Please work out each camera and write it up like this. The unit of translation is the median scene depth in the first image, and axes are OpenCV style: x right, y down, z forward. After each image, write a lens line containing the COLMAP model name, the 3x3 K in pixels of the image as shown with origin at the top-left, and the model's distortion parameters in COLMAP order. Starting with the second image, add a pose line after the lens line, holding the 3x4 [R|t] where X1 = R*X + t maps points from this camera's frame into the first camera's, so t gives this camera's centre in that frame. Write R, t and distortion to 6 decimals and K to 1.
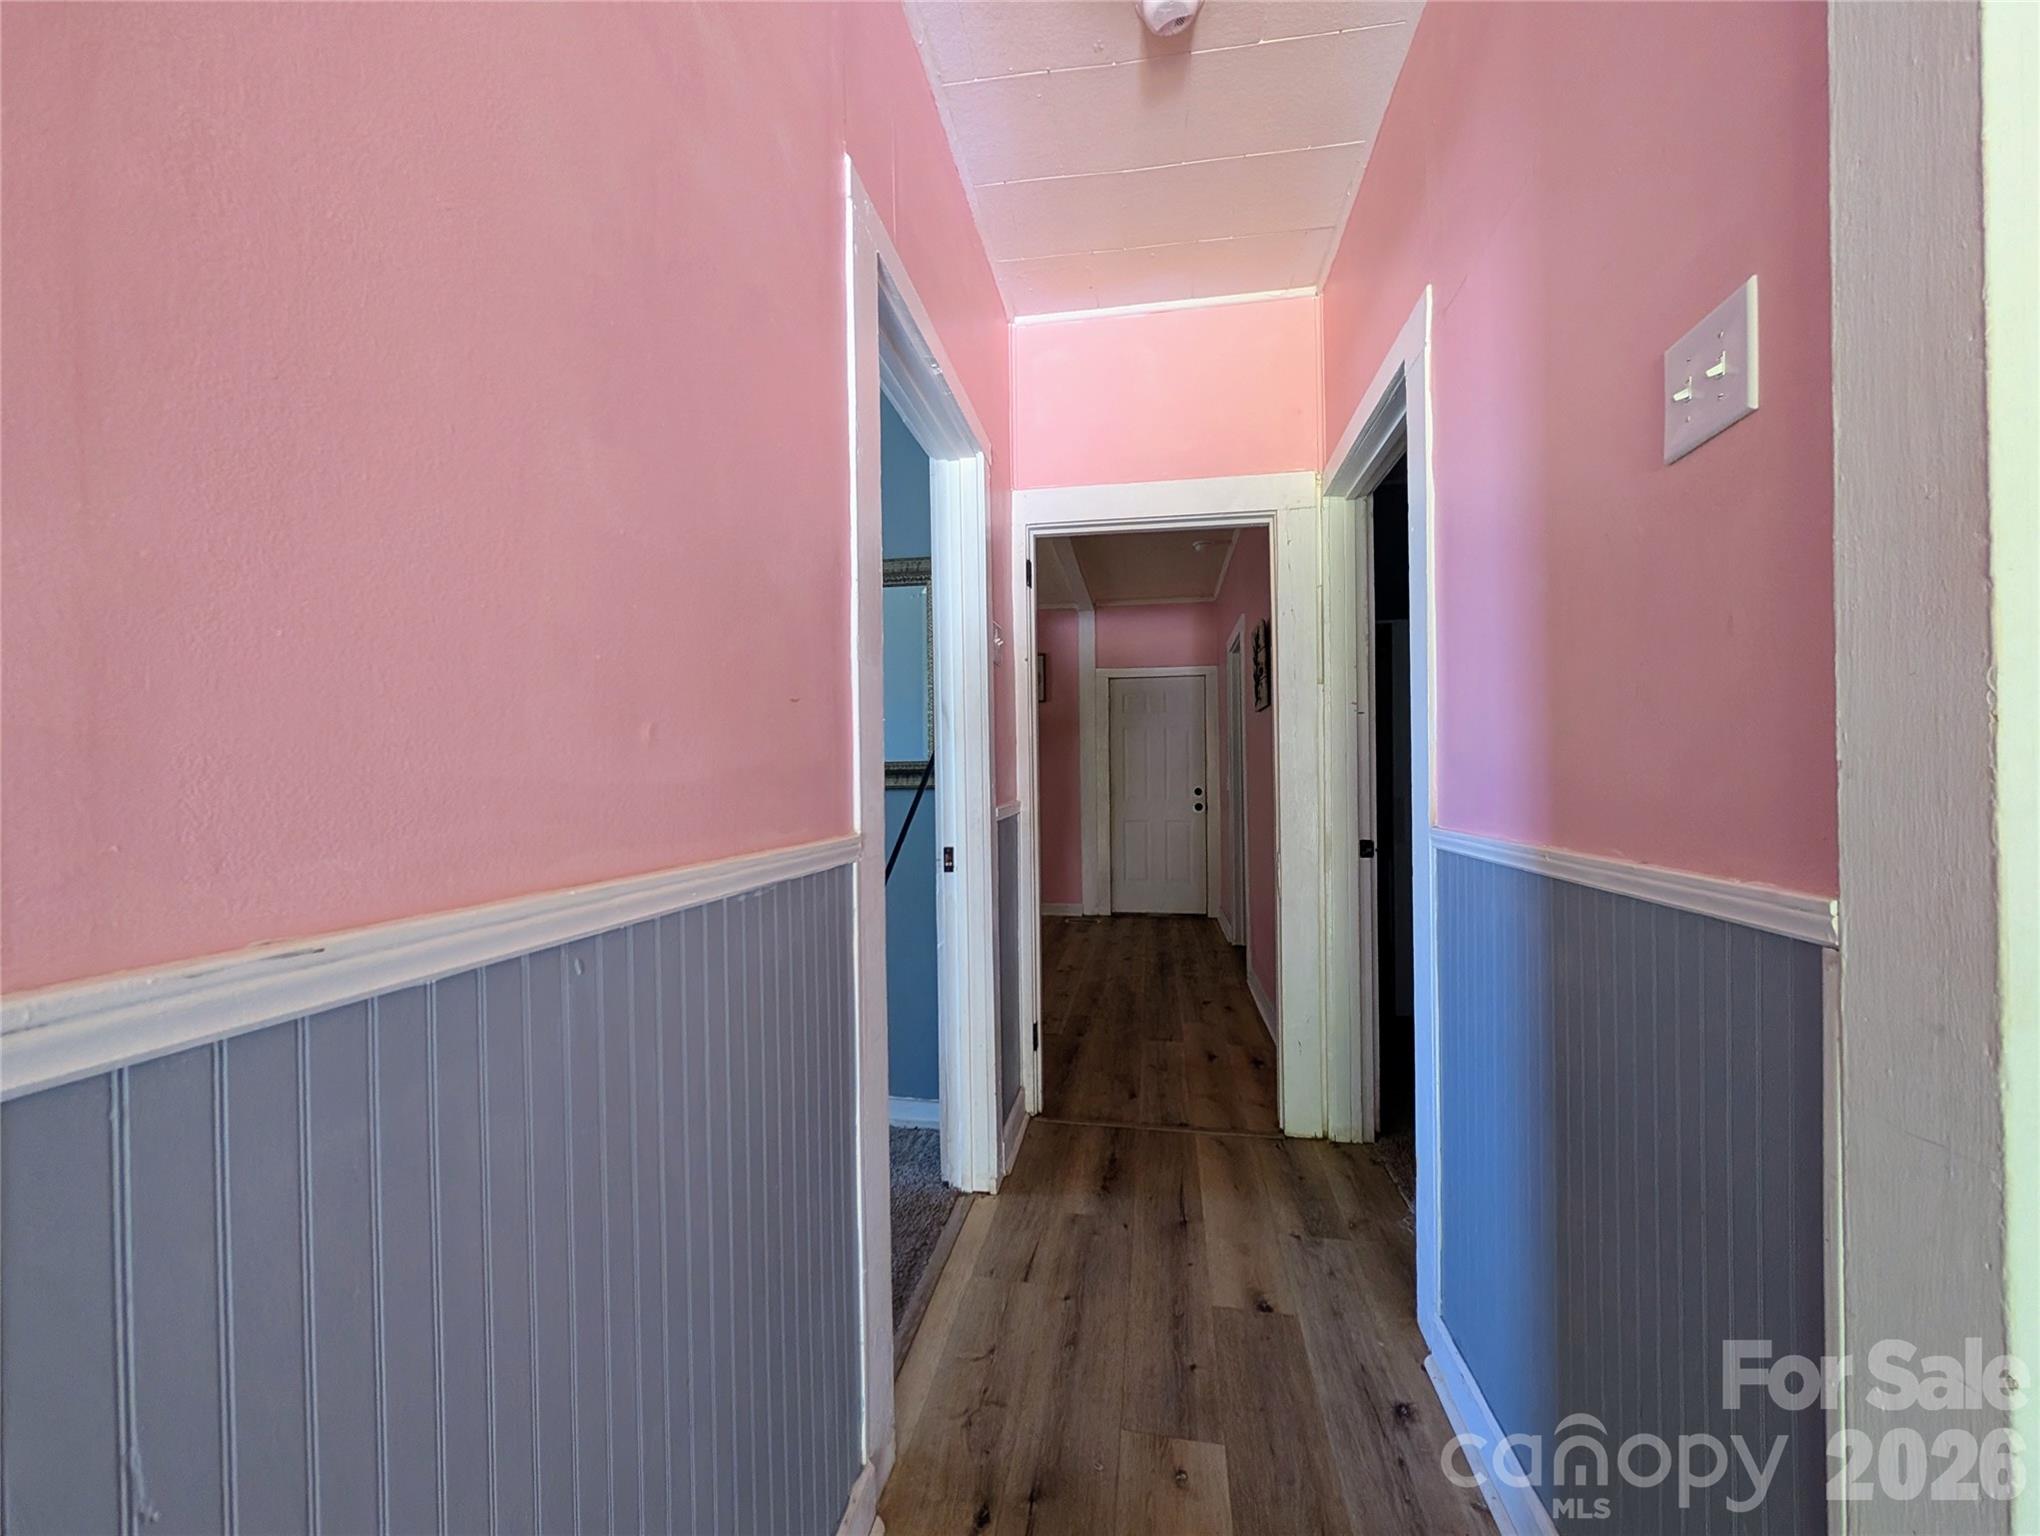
lens RADIAL K [[772.9, 0, 1021.6], [0, 772.9, 777.6], [0, 0, 1]] dist [-0.000967, 0.000898]
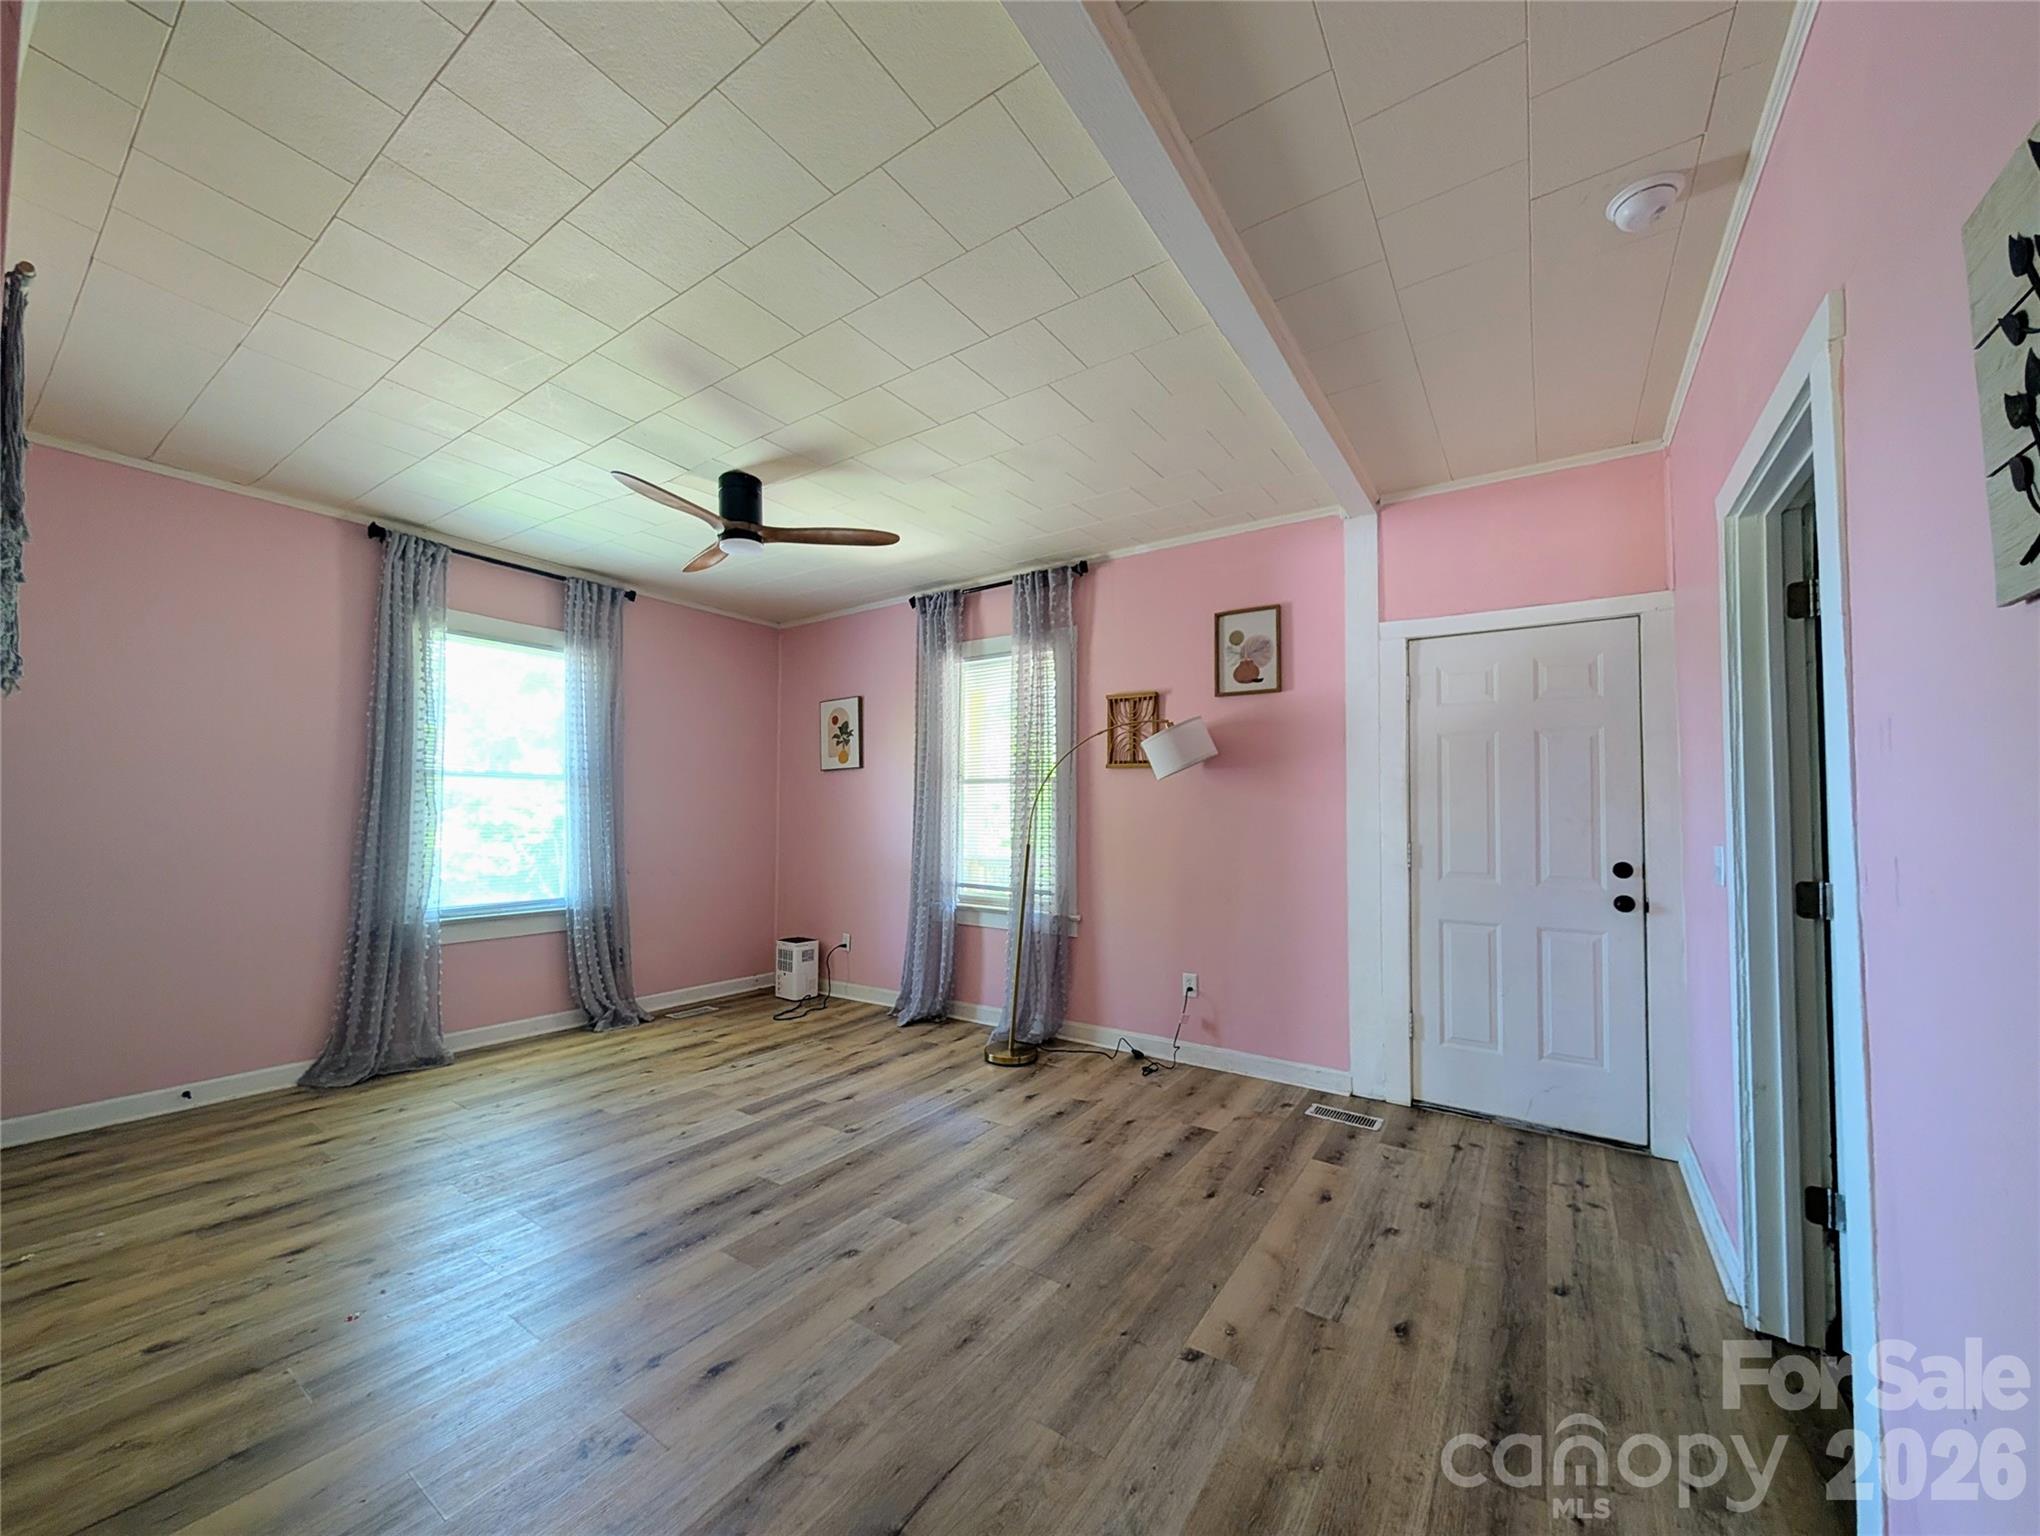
lens RADIAL K [[772.9, 0, 1028.6], [0, 772.9, 780.4], [0, 0, 1]] dist [-0.000967, 0.000898]
pose [[0.914968, 0.001385, -0.403524, 0.093192], [-0.017108, 0.999228, -0.035362, -0.011353], [0.403163, 0.039258, 0.914286, 0.444299]]
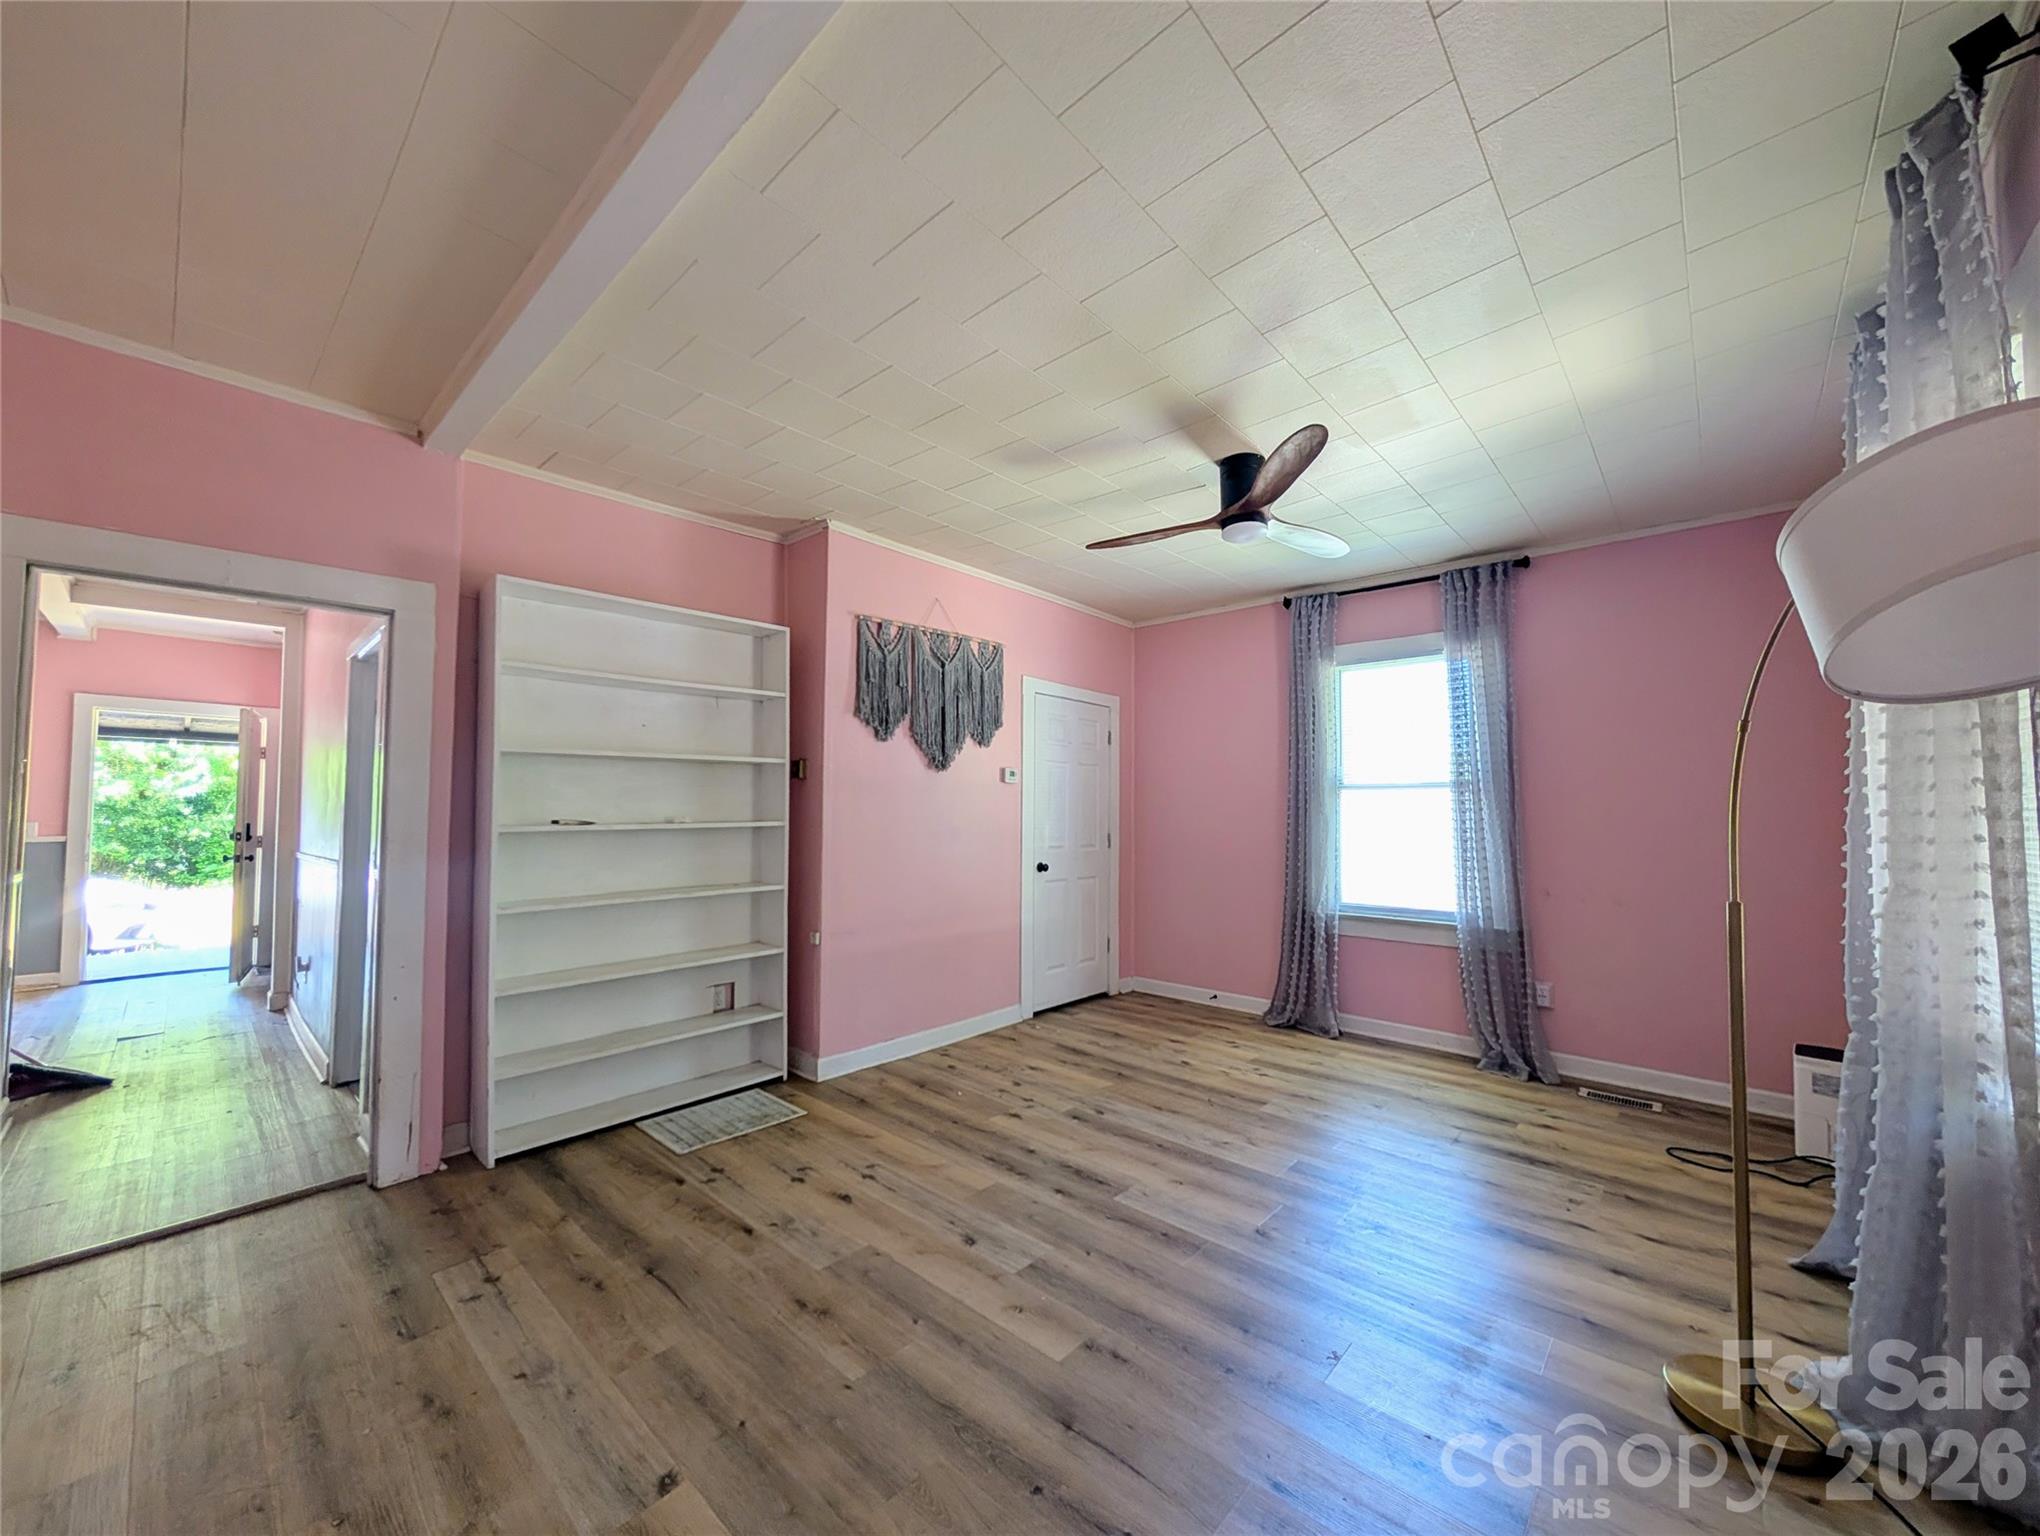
lens RADIAL K [[772.9, 0, 1026.0], [0, 772.9, 784.2], [0, 0, 1]] dist [-0.000967, 0.000898]
pose [[-0.529222, -0.022734, -0.848179, 0.175627], [0.002720, 0.999590, -0.028489, -0.013827], [0.848479, -0.017384, -0.528944, 0.937319]]
